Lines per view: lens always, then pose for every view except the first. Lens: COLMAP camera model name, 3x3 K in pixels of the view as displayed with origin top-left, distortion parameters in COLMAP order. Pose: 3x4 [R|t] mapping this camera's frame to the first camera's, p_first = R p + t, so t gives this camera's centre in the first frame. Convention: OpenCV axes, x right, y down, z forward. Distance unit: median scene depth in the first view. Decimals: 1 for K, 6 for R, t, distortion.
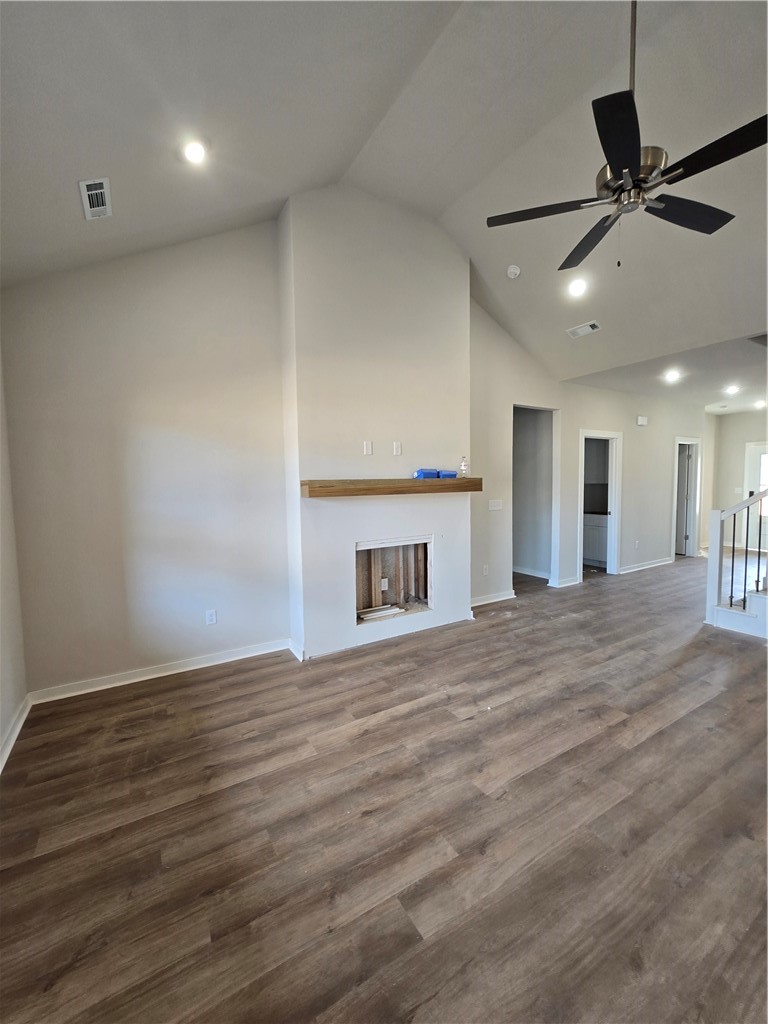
lens RADIAL K [[420.9, 0, 385.3], [0, 420.9, 508.4], [0, 0, 1]] dist [-0.005504, 0.000158]
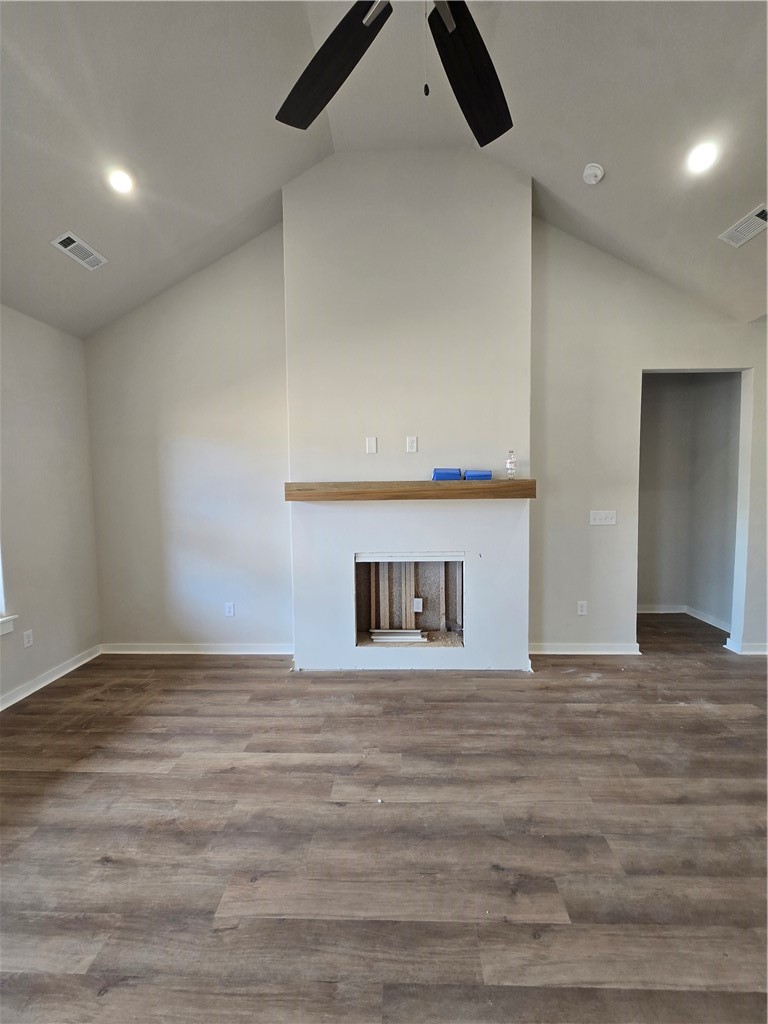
lens RADIAL K [[420.9, 0, 385.3], [0, 420.9, 508.4], [0, 0, 1]] dist [-0.005504, 0.000158]
pose [[0.838912, 0.037619, -0.542966, 0.495799], [-0.037077, 0.999241, 0.011947, -0.027333], [0.543003, 0.010109, 0.839670, 0.313127]]
